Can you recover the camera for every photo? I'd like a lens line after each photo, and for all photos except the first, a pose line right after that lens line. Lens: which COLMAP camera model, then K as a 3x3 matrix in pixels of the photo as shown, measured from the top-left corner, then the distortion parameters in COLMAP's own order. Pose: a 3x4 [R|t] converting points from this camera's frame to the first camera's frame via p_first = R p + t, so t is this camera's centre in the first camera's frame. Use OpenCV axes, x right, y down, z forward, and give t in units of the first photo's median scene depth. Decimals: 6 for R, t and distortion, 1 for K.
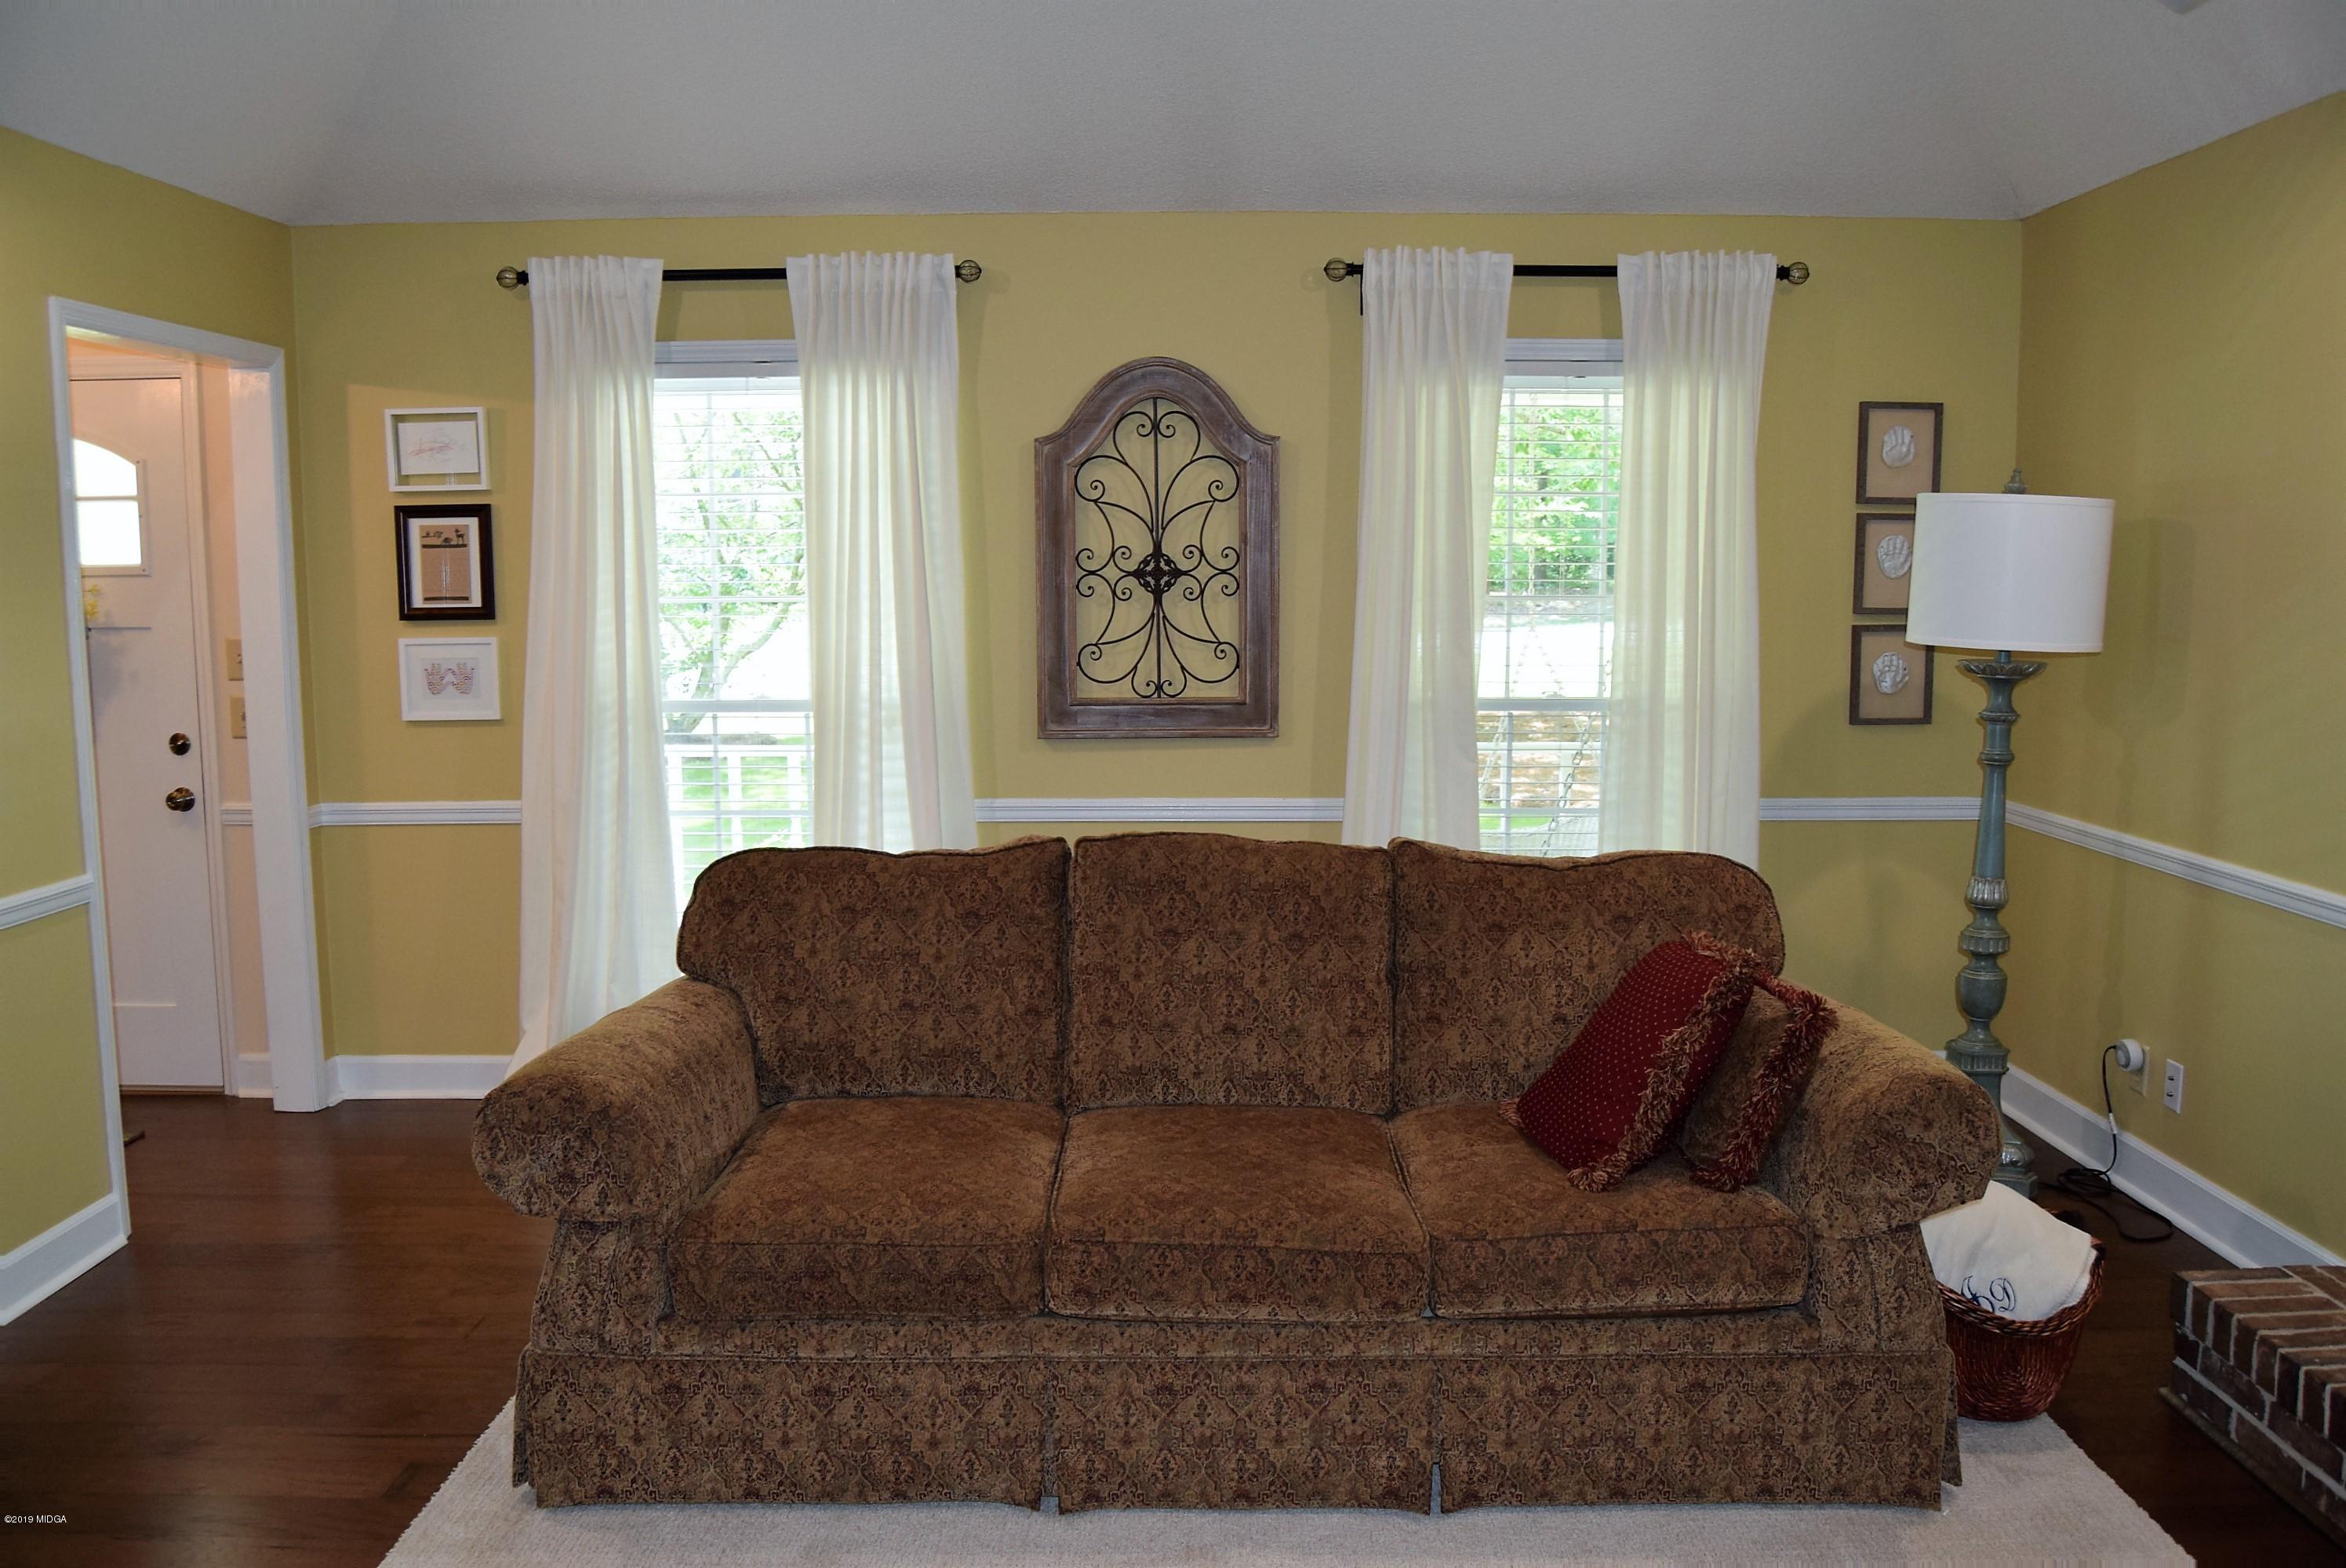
lens RADIAL K [[1856.0, 0, 1173.3], [0, 1856.0, 788.4], [0, 0, 1]] dist [-0.093388, 0.033888]
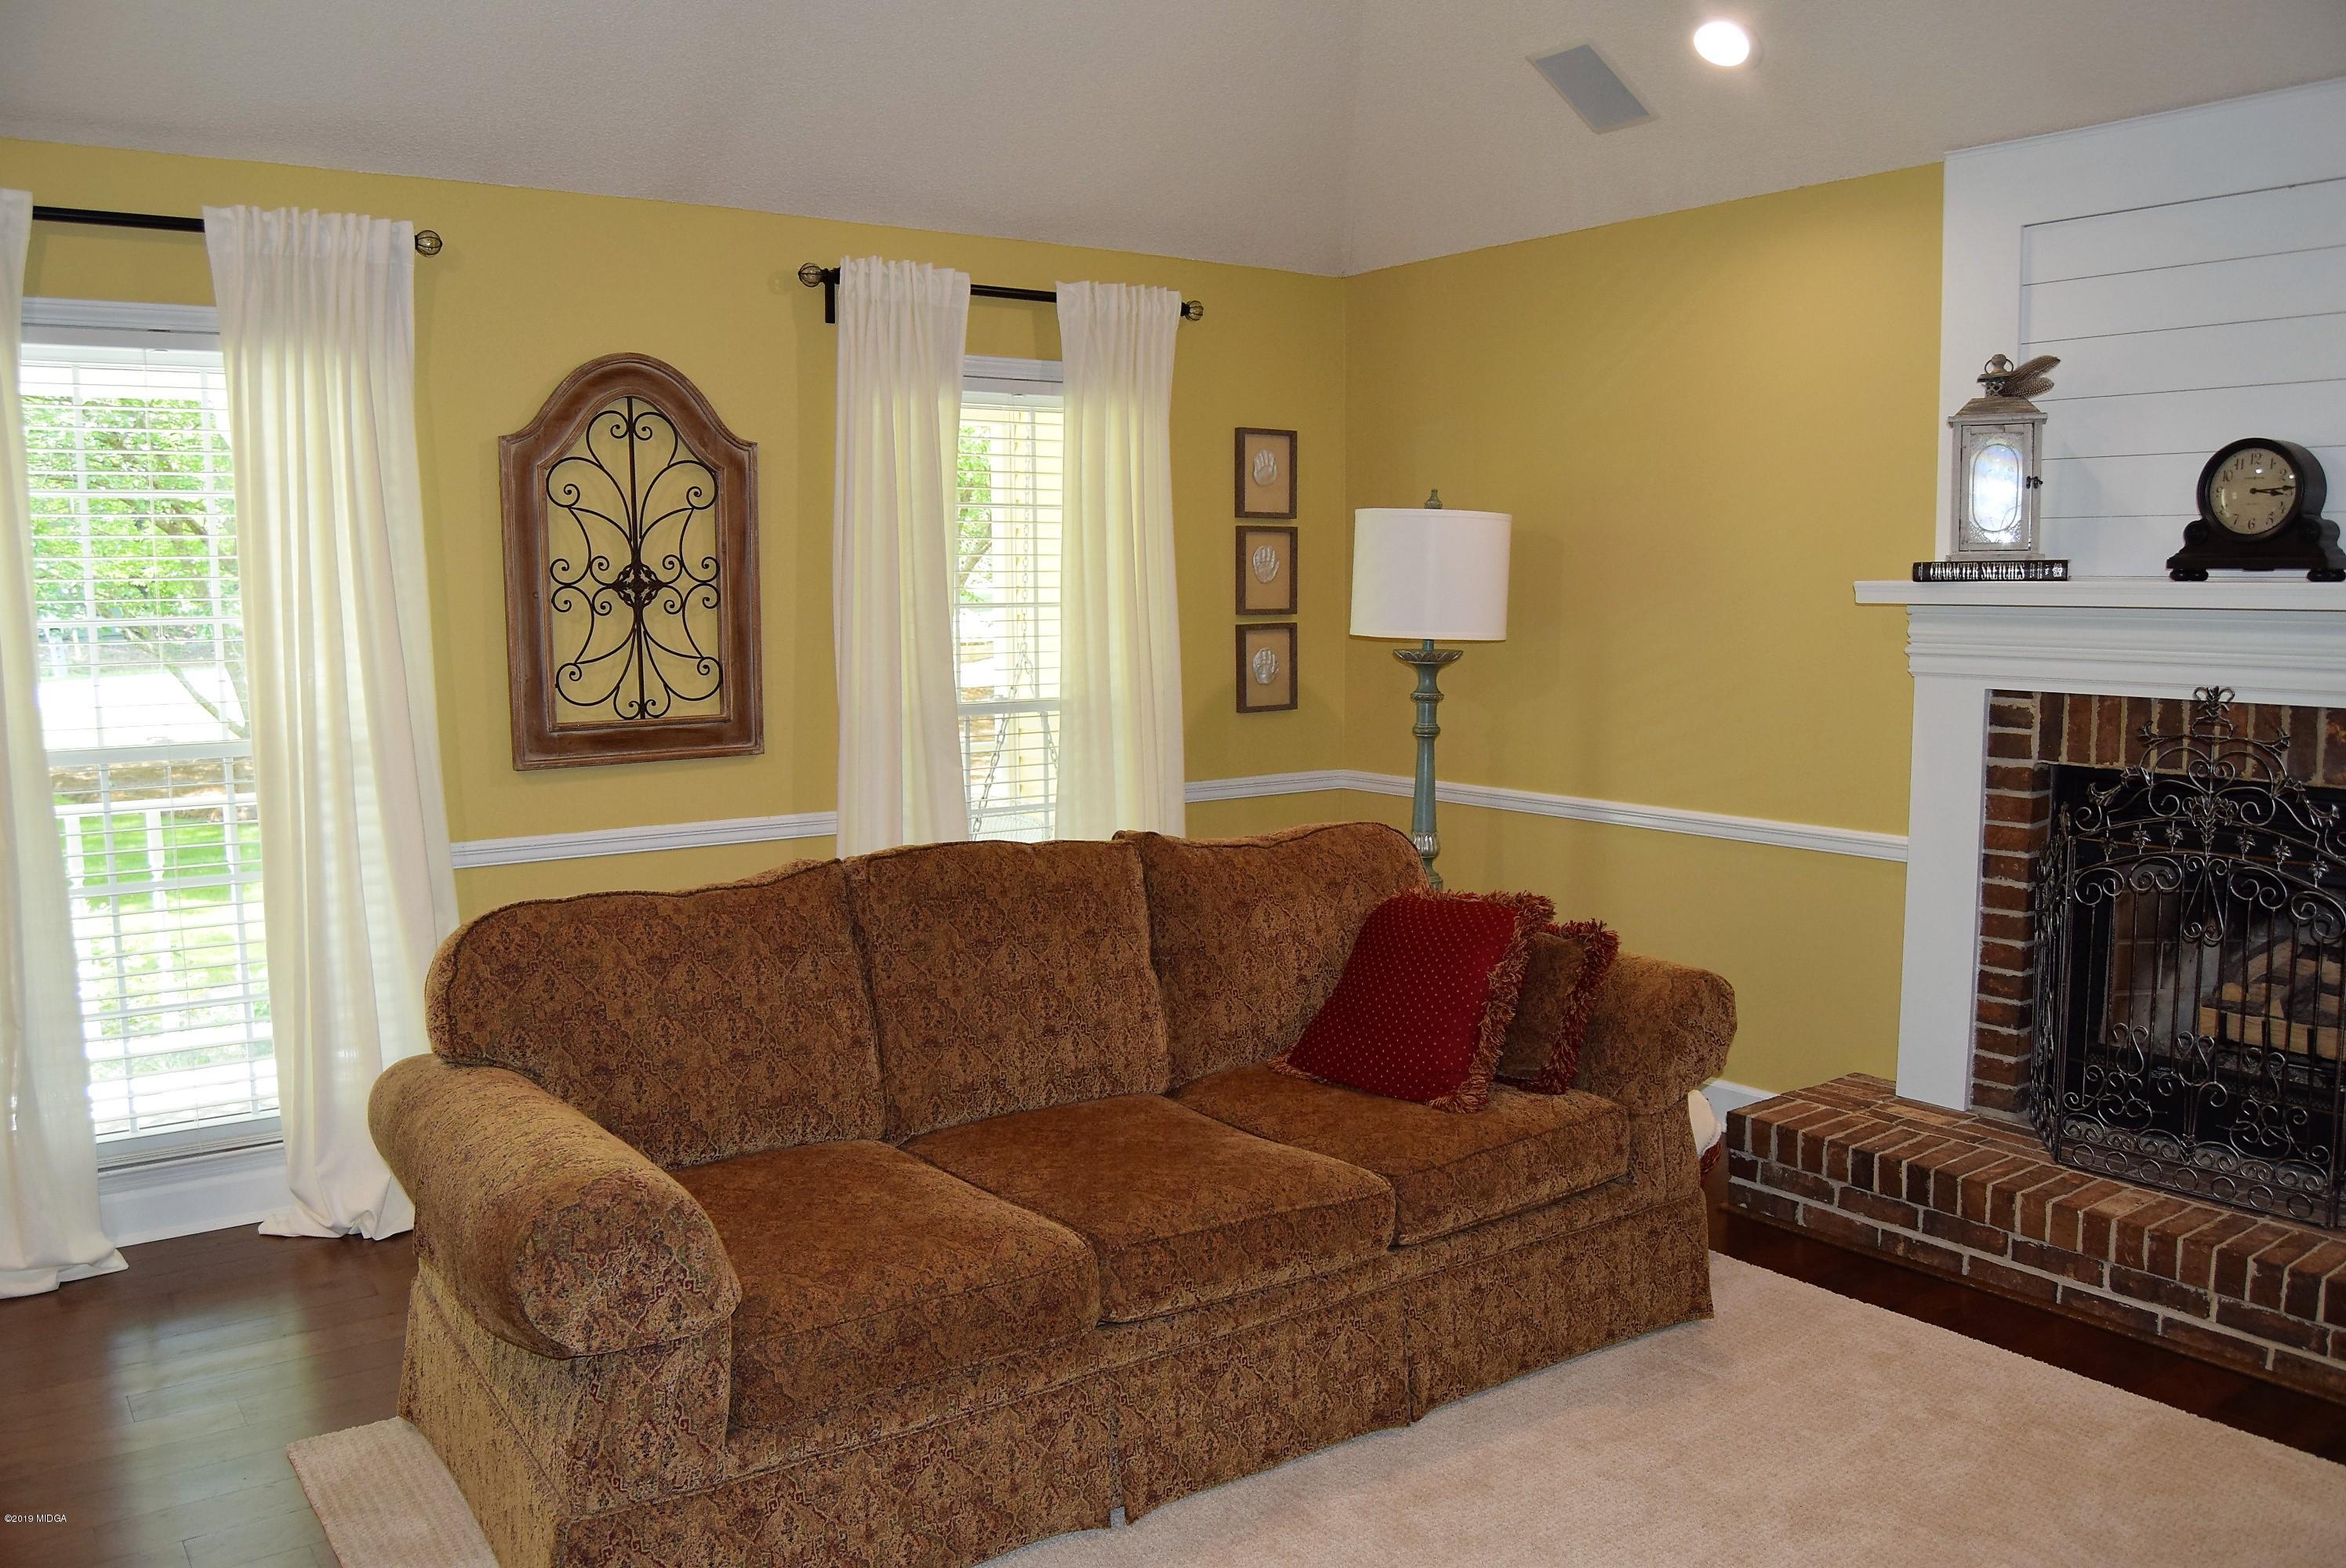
lens RADIAL K [[1855.9, 0, 1178.4], [0, 1855.9, 791.2], [0, 0, 1]] dist [-0.093388, 0.033888]
pose [[0.811939, -0.068561, 0.579703, -0.456075], [0.073770, 0.997168, 0.014611, -0.008680], [-0.579063, 0.030902, 0.814697, 0.128866]]
